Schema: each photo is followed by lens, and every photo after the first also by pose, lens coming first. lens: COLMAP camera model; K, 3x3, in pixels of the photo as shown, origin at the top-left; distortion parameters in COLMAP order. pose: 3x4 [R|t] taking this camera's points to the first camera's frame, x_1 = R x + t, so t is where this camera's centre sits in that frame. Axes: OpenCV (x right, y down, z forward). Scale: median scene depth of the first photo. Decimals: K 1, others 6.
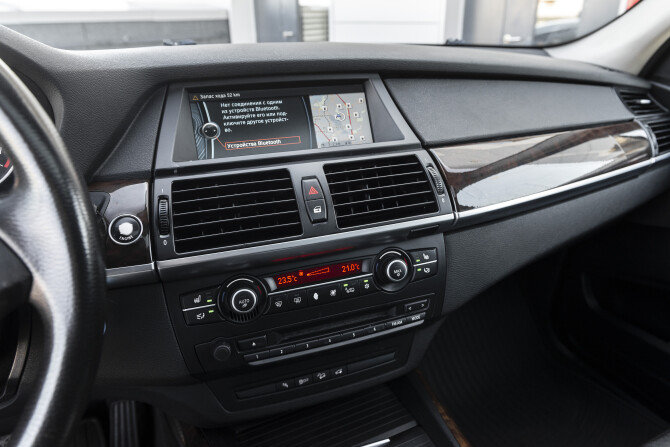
lens RADIAL K [[451.8, 0, 335.1], [0, 451.8, 225.2], [0, 0, 1]] dist [0.000415, -0.005814]
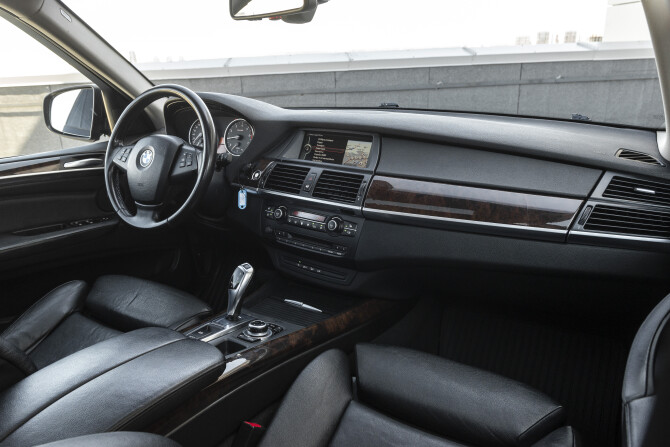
lens RADIAL K [[461.6, 0, 335.7], [0, 461.6, 221.4], [0, 0, 1]] dist [-0.031409, -0.001280]
pose [[0.565508, 0.268177, -0.779924, 1.732889], [-0.316129, 0.943913, 0.095346, -0.120926], [0.761750, 0.192638, 0.618569, -0.302512]]
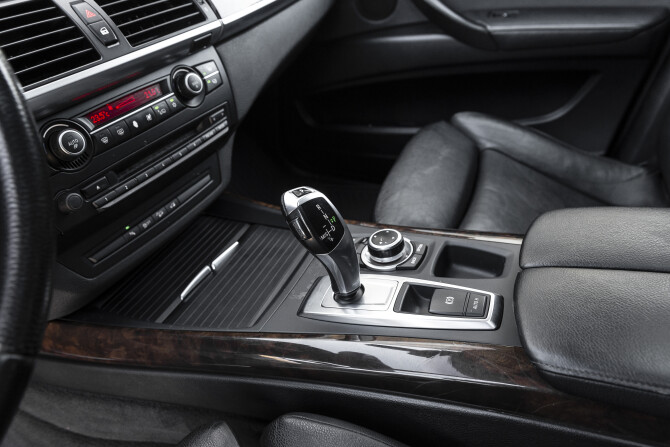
lens RADIAL K [[461.6, 0, 332.4], [0, 461.6, 226.7], [0, 0, 1]] dist [-0.031409, -0.001280]
pose [[0.747768, -0.416777, 0.516856, -0.306014], [0.299093, 0.906432, 0.298203, 0.173699], [-0.592779, -0.068398, 0.802455, -0.082422]]
